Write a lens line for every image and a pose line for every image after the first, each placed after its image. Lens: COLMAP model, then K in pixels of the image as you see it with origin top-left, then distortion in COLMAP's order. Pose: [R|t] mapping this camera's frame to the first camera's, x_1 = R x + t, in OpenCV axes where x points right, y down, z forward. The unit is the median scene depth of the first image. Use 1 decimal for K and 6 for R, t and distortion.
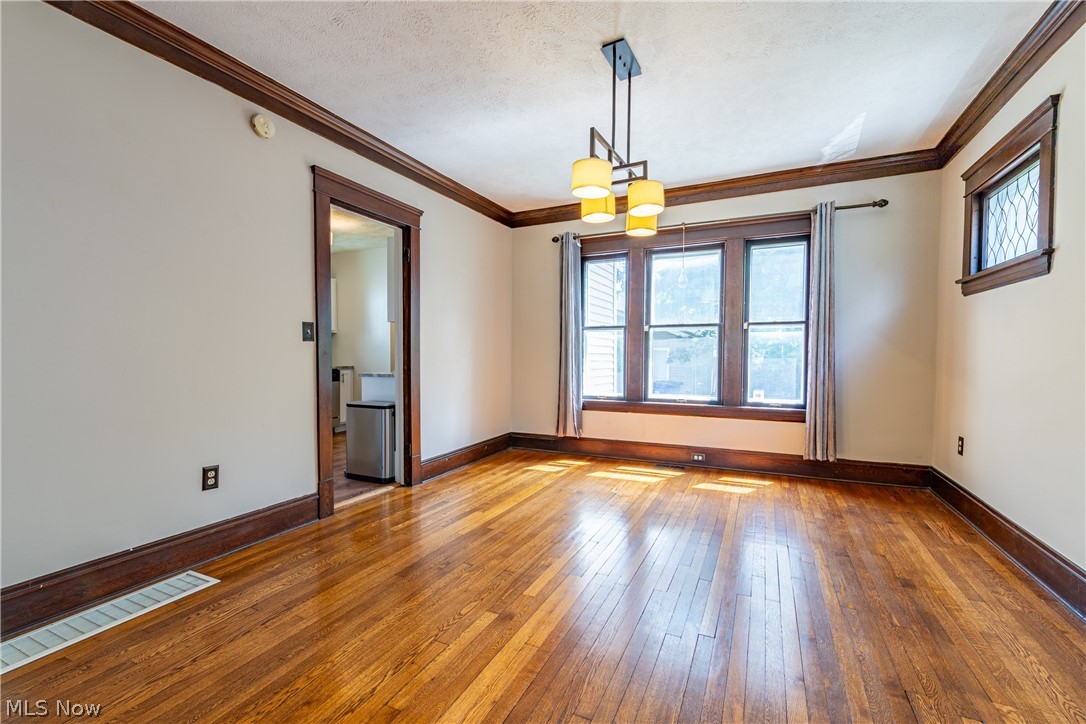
lens RADIAL K [[471.0, 0, 537.4], [0, 471.0, 366.4], [0, 0, 1]] dist [0.000133, -0.000394]
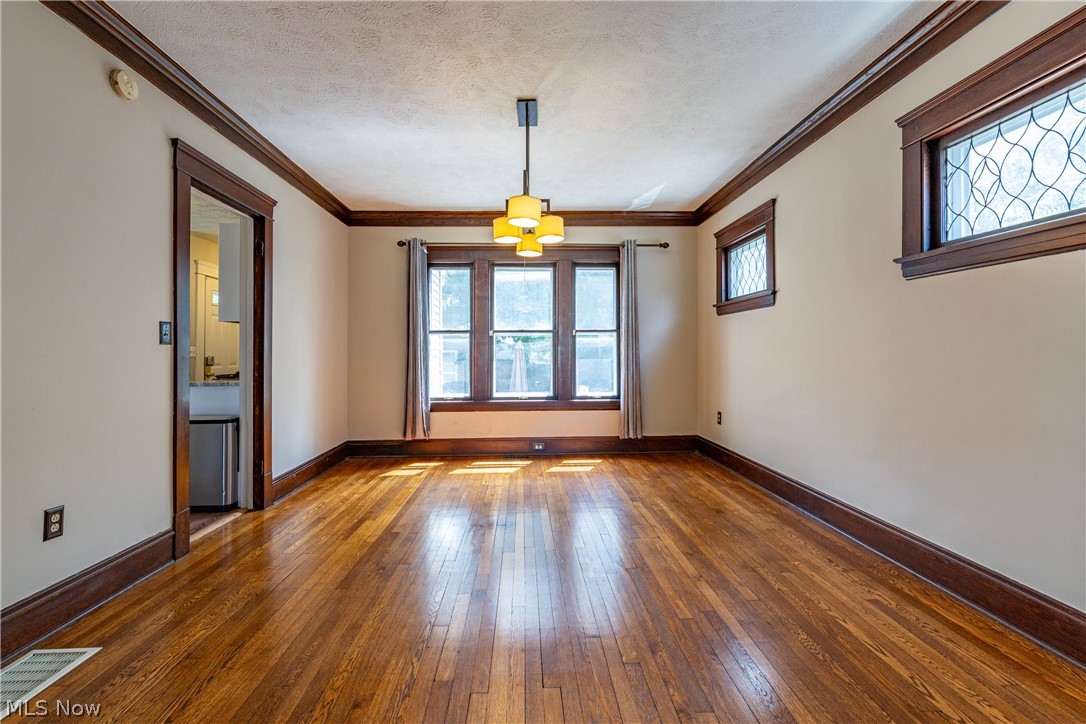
lens RADIAL K [[482.5, 0, 539.7], [0, 482.5, 349.0], [0, 0, 1]] dist [-0.000890, 0.000129]
pose [[0.881132, -0.000599, 0.472870, -0.234903], [0.020254, 0.999129, -0.036475, -0.000928], [-0.472437, 0.041717, 0.880377, -0.047194]]
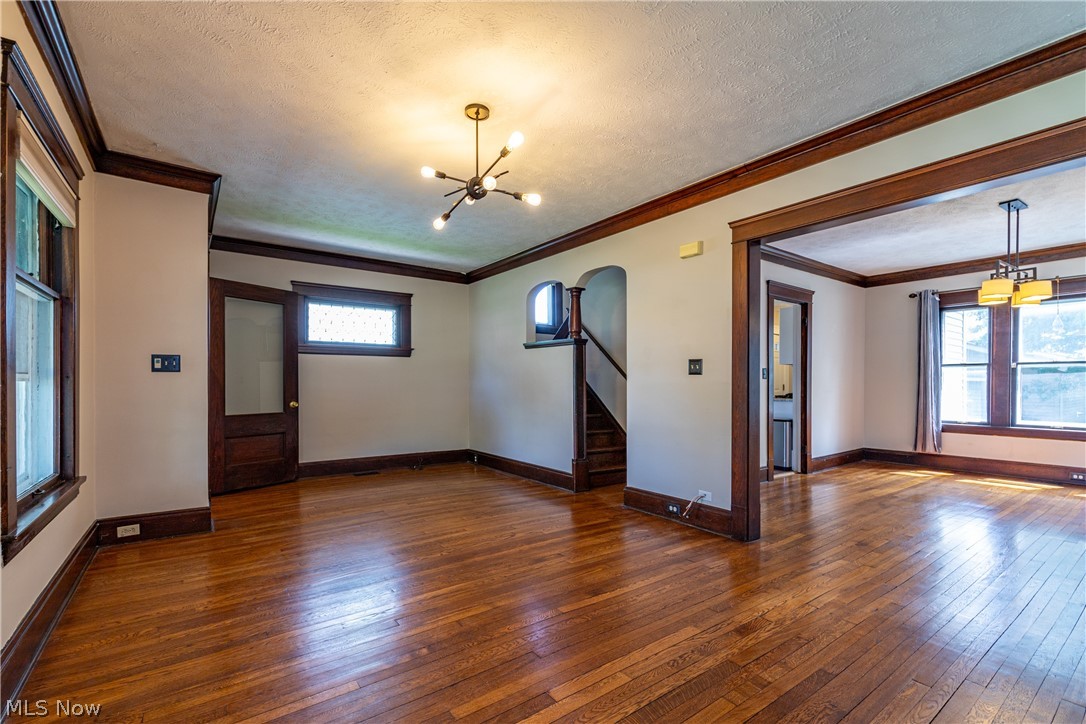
lens RADIAL K [[477.5, 0, 528.3], [0, 477.5, 381.4], [0, 0, 1]] dist [0.000152, -0.000110]
pose [[0.873446, 0.000137, -0.486920, -0.297292], [-0.015479, 0.999502, -0.027487, 0.014597], [0.486674, 0.031546, 0.873014, -0.764842]]
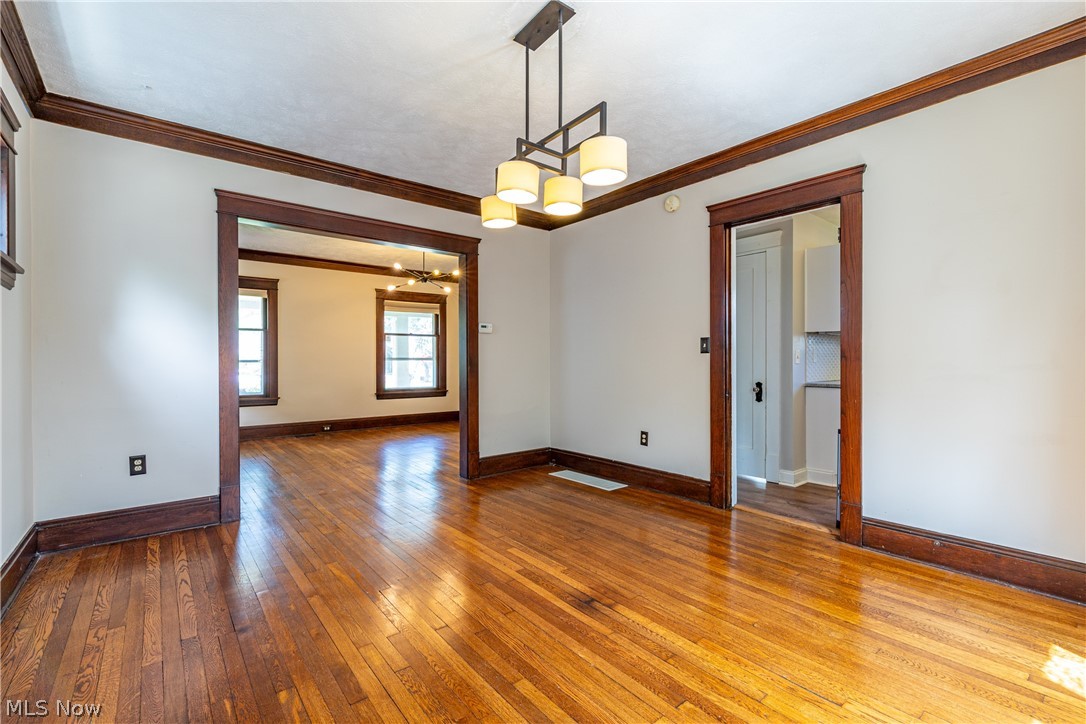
lens RADIAL K [[478.4, 0, 543.0], [0, 478.4, 362.0], [0, 0, 1]] dist [-0.000205, -0.000068]
pose [[-0.420380, 0.002693, -0.907344, 0.617855], [-0.027332, 0.999504, 0.015630, -0.029603], [0.906936, 0.031370, -0.420098, 0.874947]]
